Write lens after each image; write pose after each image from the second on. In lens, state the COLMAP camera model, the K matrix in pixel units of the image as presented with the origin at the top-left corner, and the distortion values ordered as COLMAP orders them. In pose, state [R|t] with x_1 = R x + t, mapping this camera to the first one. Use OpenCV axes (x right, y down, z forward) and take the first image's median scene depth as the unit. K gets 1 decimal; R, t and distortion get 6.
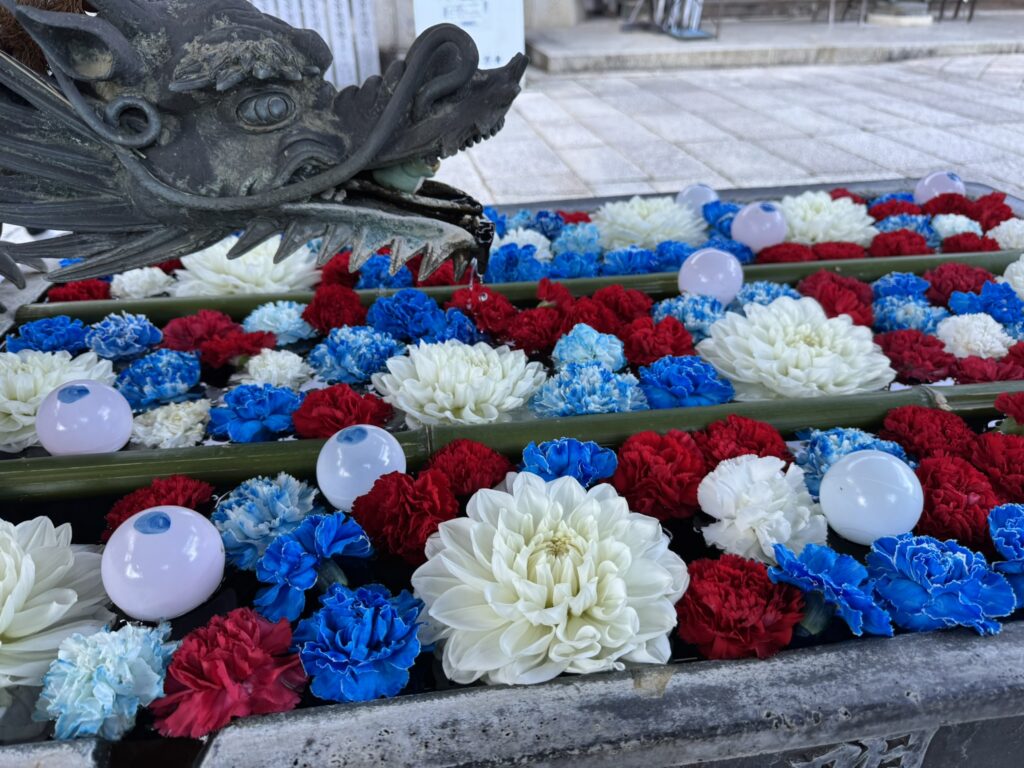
lens RADIAL K [[729.0, 0, 512.0], [0, 729.0, 384.0], [0, 0, 1]] dist [0.088347, -0.155561]
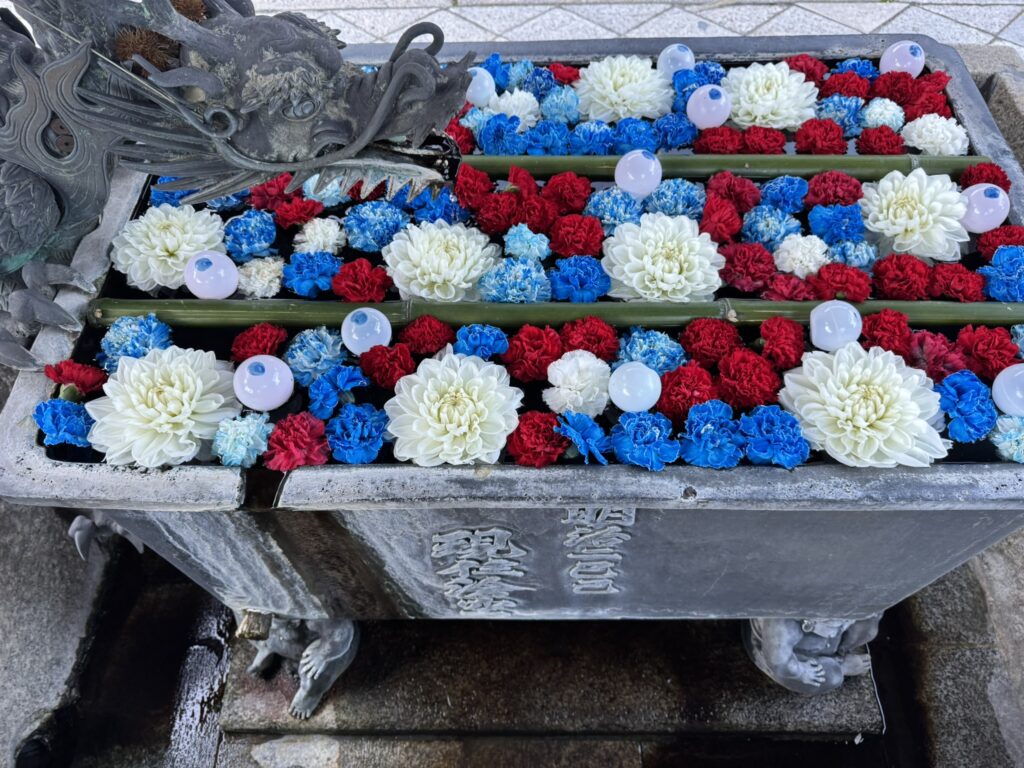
lens RADIAL K [[729.0, 0, 512.0], [0, 729.0, 384.0], [0, 0, 1]] dist [0.088347, -0.155561]
pose [[0.989359, 0.111451, -0.093528, 0.336755], [-0.060761, 0.900581, 0.430421, -0.578836], [0.132200, -0.420158, 0.897770, -0.618388]]
